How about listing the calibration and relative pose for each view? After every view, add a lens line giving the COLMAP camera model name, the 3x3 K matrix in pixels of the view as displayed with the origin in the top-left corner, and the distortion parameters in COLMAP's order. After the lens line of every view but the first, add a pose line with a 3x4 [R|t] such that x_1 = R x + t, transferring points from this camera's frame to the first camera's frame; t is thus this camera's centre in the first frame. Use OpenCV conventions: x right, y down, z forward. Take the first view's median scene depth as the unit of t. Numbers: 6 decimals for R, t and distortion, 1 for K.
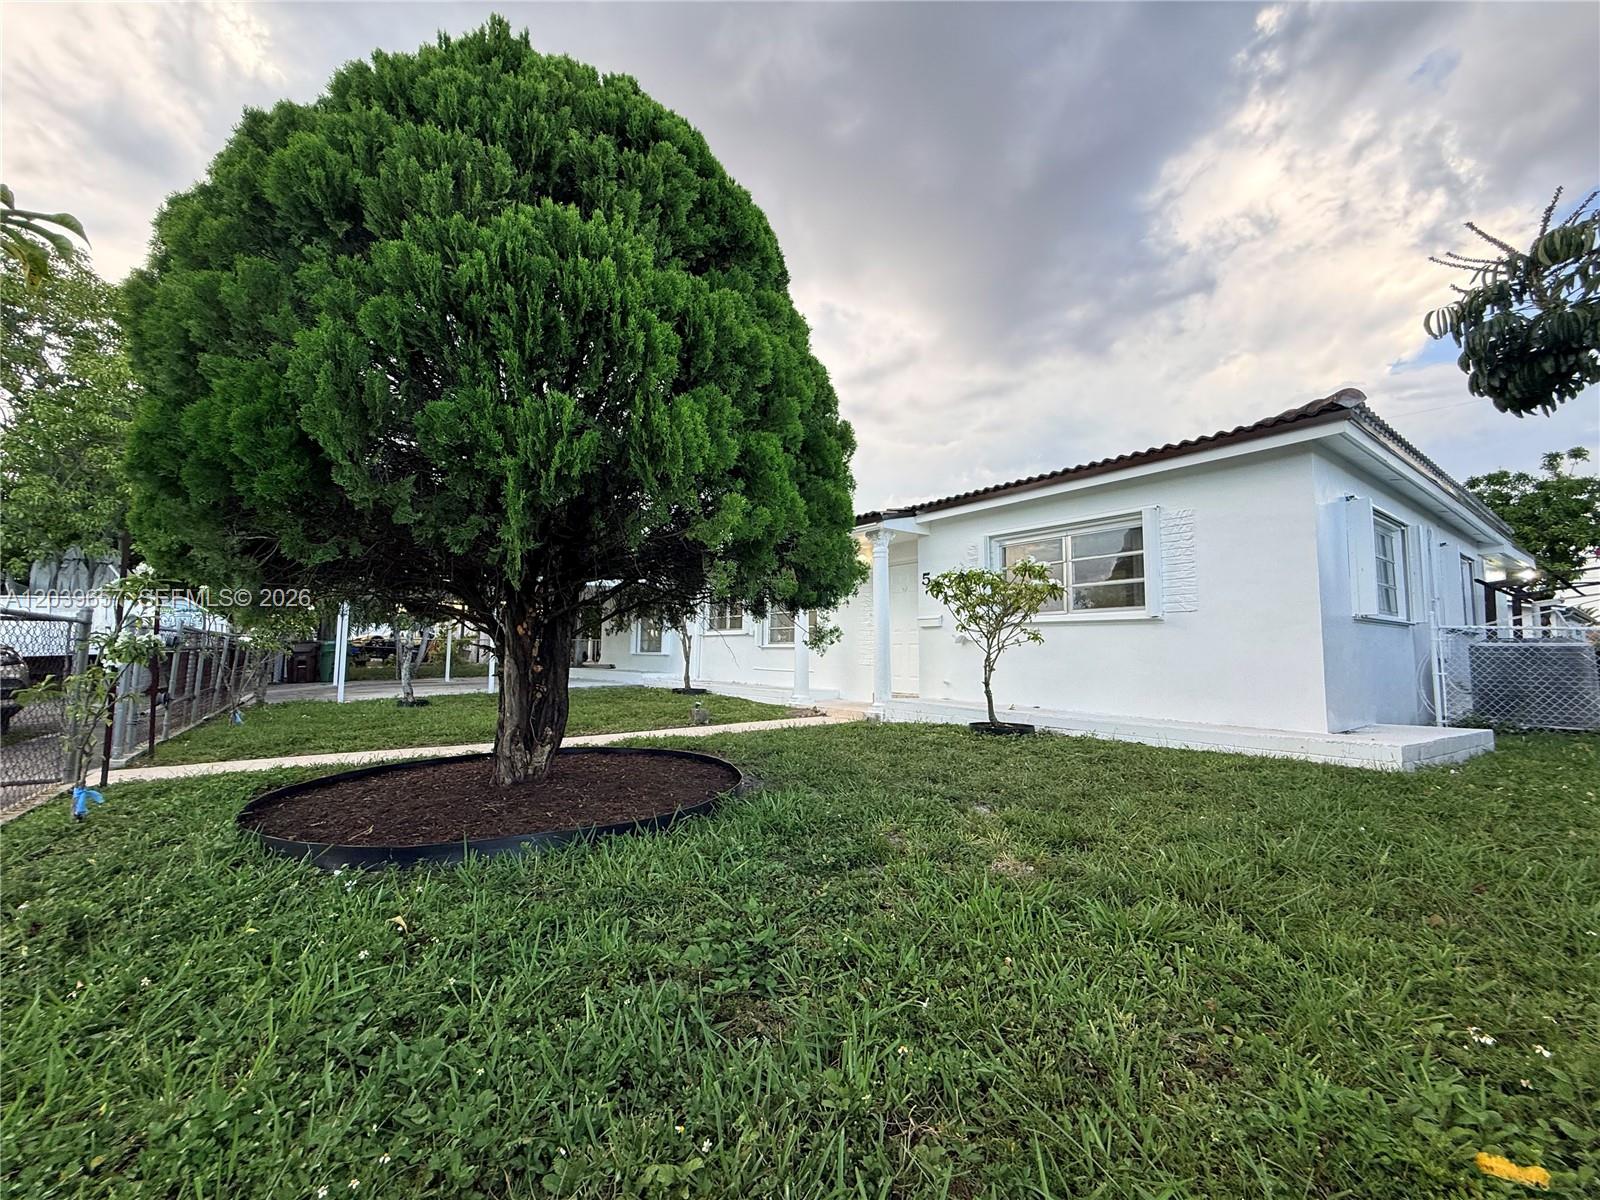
lens RADIAL K [[636.3, 0, 795.3], [0, 636.3, 600.0], [0, 0, 1]] dist [-0.000639, 0.000168]
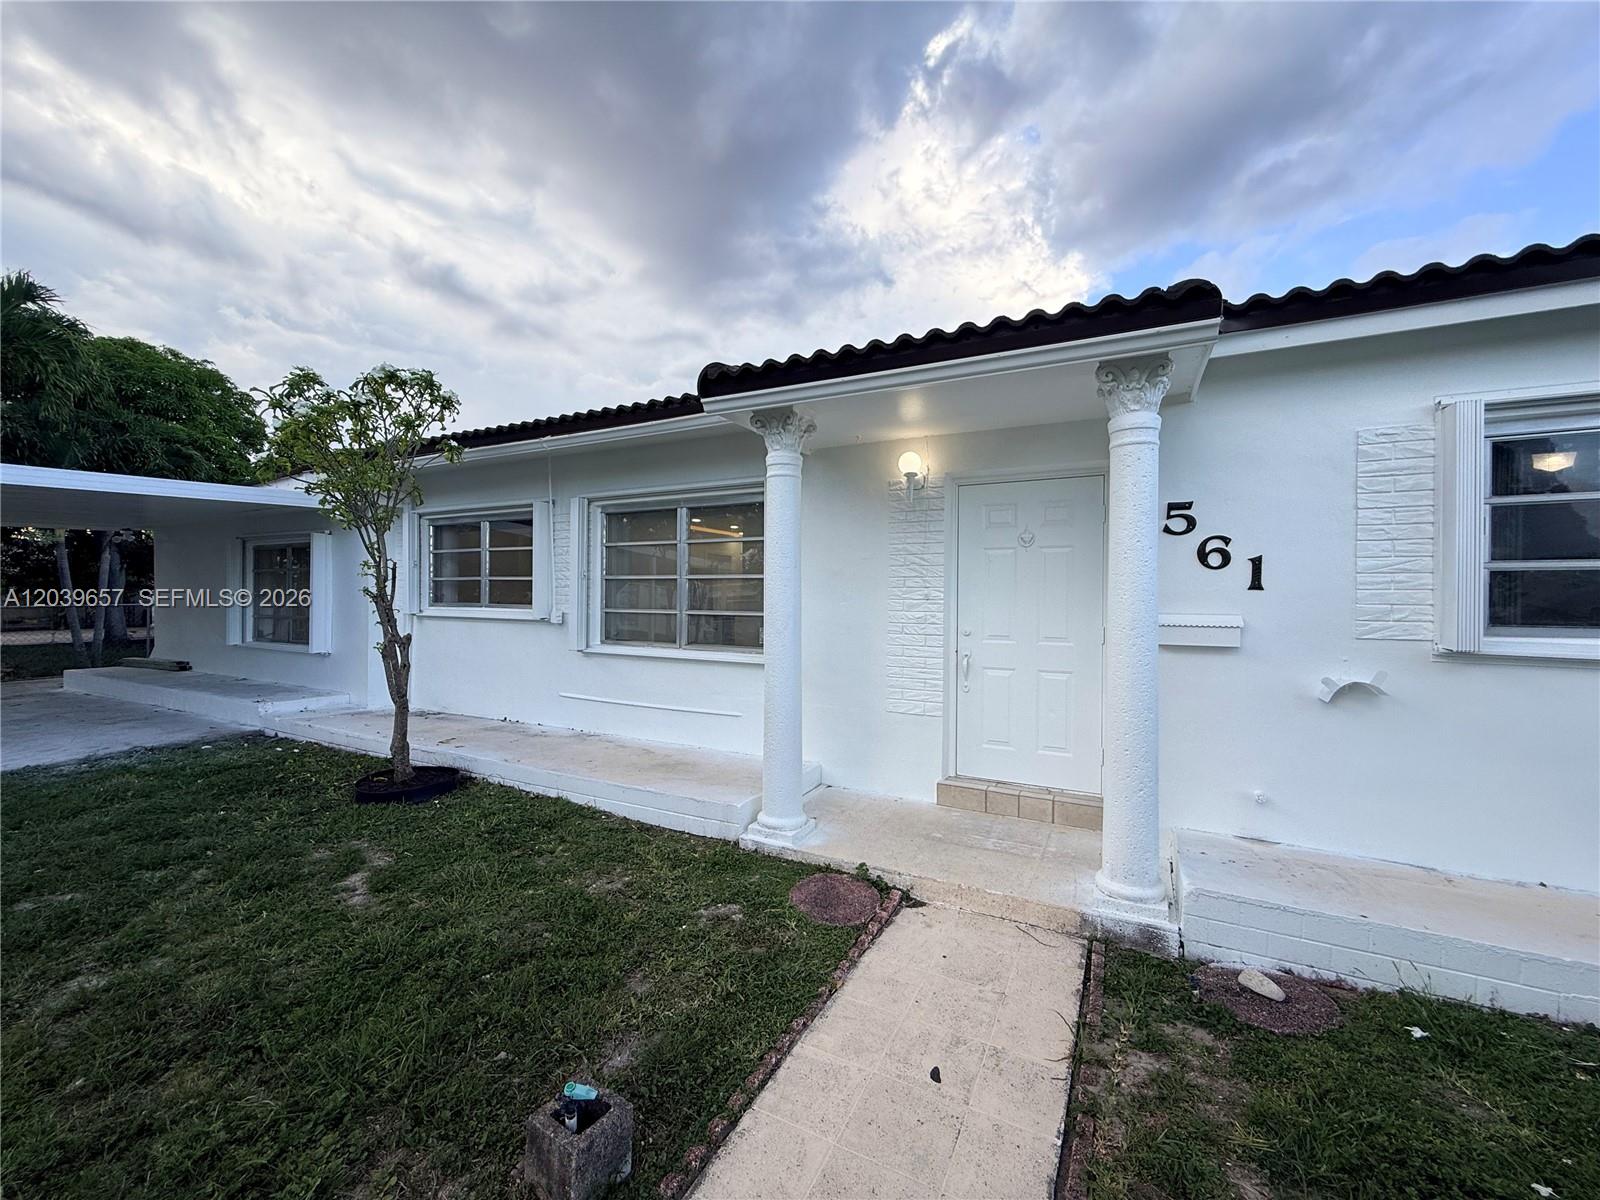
lens RADIAL K [[636.3, 0, 795.3], [0, 636.3, 600.0], [0, 0, 1]] dist [-0.000639, 0.000168]
pose [[0.894897, 0.001217, 0.446271, -0.109324], [-0.038885, 0.996406, 0.075258, -0.002274], [-0.444576, -0.084702, 0.891728, 0.464502]]
